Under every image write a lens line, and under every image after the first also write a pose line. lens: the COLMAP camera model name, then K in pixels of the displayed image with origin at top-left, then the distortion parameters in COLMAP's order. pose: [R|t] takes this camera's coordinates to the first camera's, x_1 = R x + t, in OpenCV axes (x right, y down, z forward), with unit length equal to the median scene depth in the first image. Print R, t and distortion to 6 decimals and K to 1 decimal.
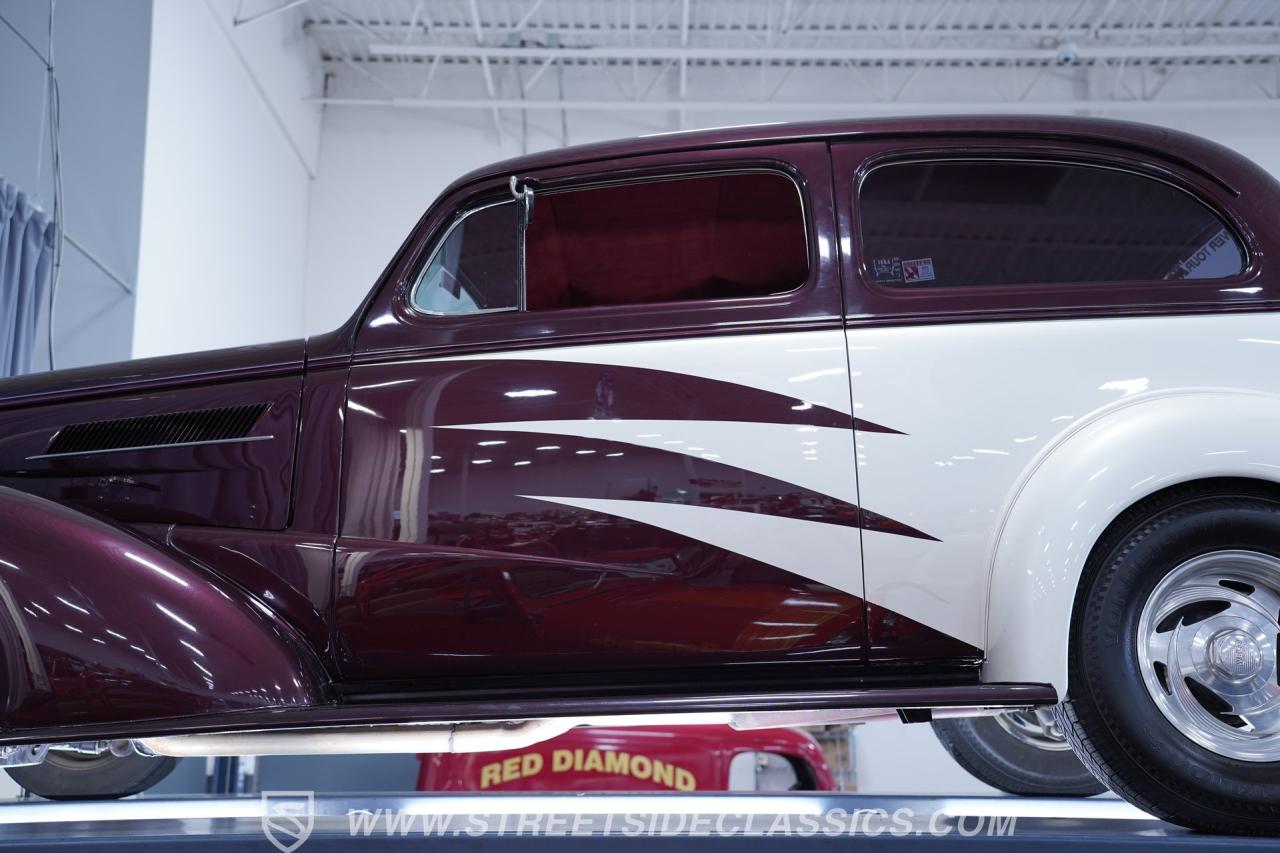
lens RADIAL K [[1287.1, 0, 640.0], [0, 1287.1, 426.5], [0, 0, 1]] dist [0.067466, 0.117600]
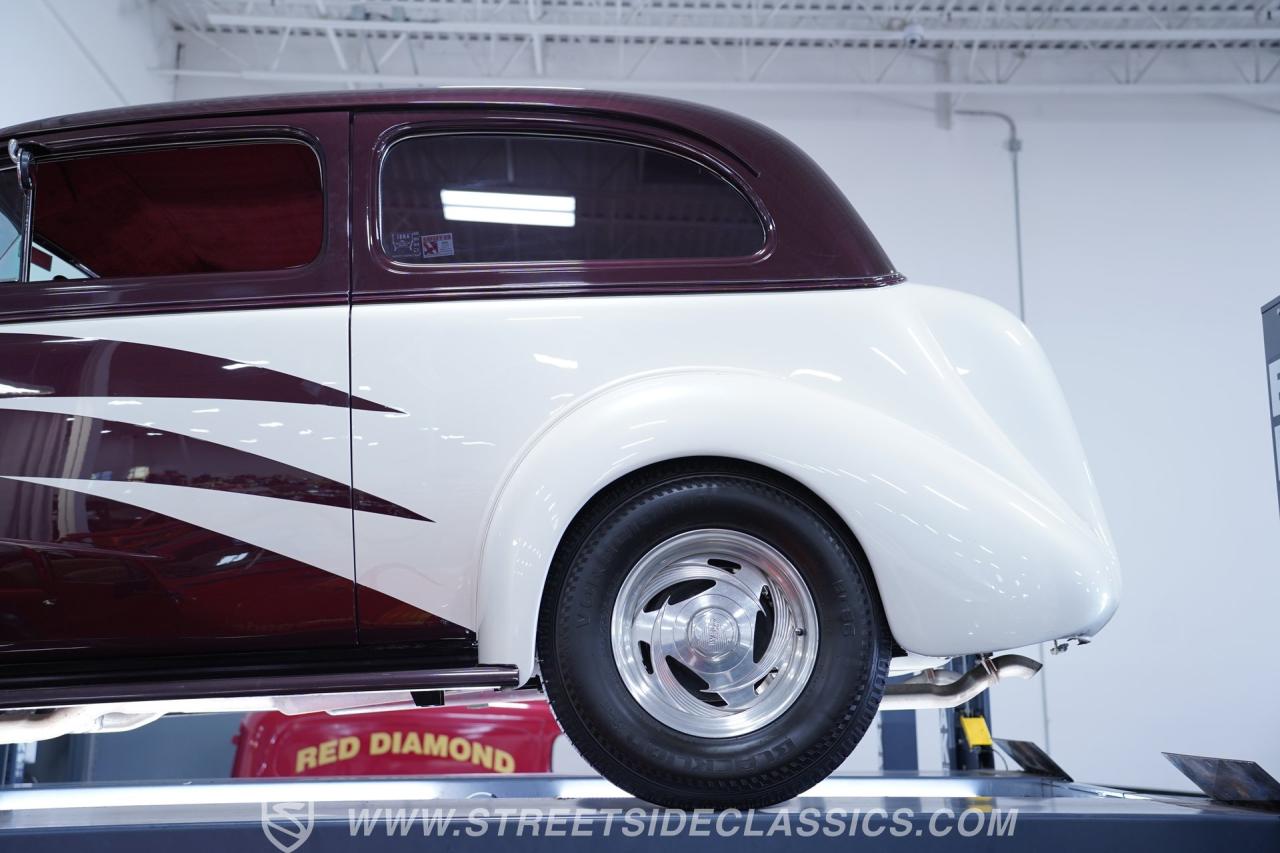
lens RADIAL K [[1287.1, 0, 640.0], [0, 1287.1, 426.5], [0, 0, 1]] dist [0.067466, 0.117600]
pose [[0.999701, 0.001802, 0.024369, 0.114463], [-0.002157, 0.999892, 0.014571, 0.000525], [-0.024341, -0.014619, 0.999597, 0.005771]]
